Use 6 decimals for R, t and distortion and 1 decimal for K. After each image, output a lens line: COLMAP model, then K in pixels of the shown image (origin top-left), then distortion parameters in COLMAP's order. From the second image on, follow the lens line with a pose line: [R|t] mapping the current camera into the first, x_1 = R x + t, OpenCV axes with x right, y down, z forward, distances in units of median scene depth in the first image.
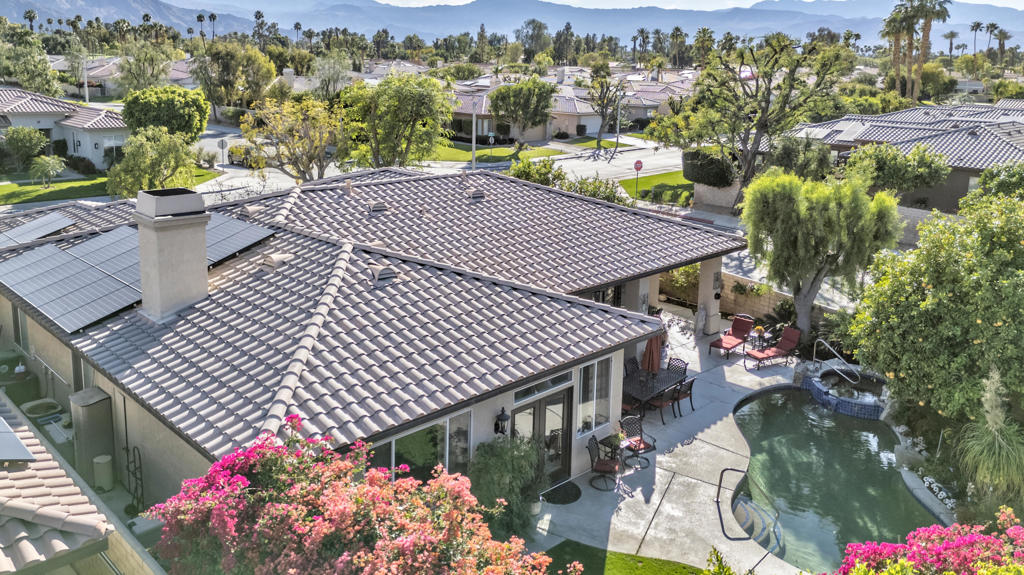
lens RADIAL K [[783.1, 0, 512.4], [0, 783.1, 293.5], [0, 0, 1]] dist [0.038648, -0.009667]
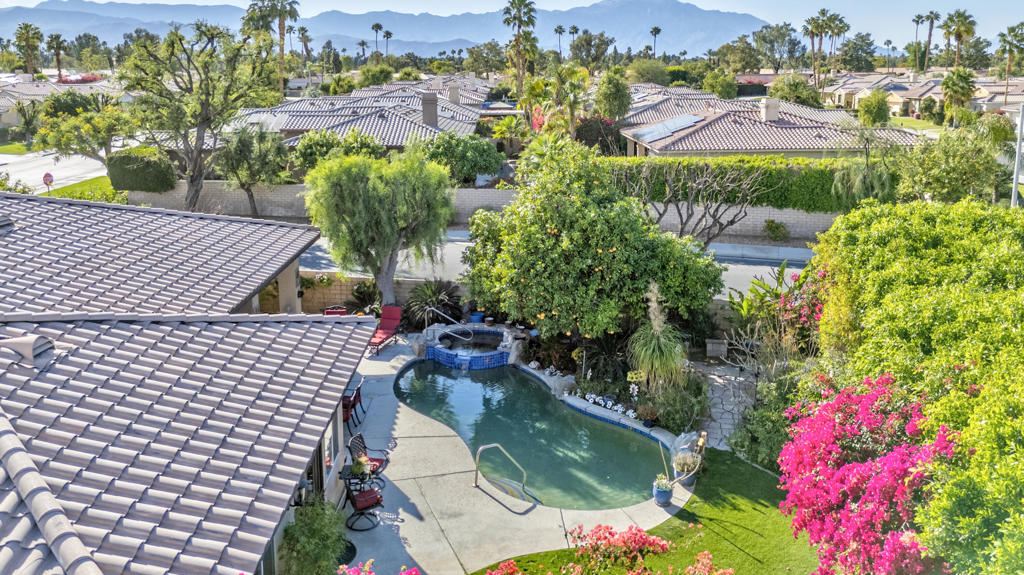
lens RADIAL K [[783.1, 0, 512.7], [0, 783.1, 279.0], [0, 0, 1]] dist [0.038648, -0.009667]
pose [[0.692166, -0.210113, 0.690477, -0.111667], [0.225725, 0.971715, 0.069417, -0.012274], [-0.685533, 0.107810, 0.720015, 0.094594]]
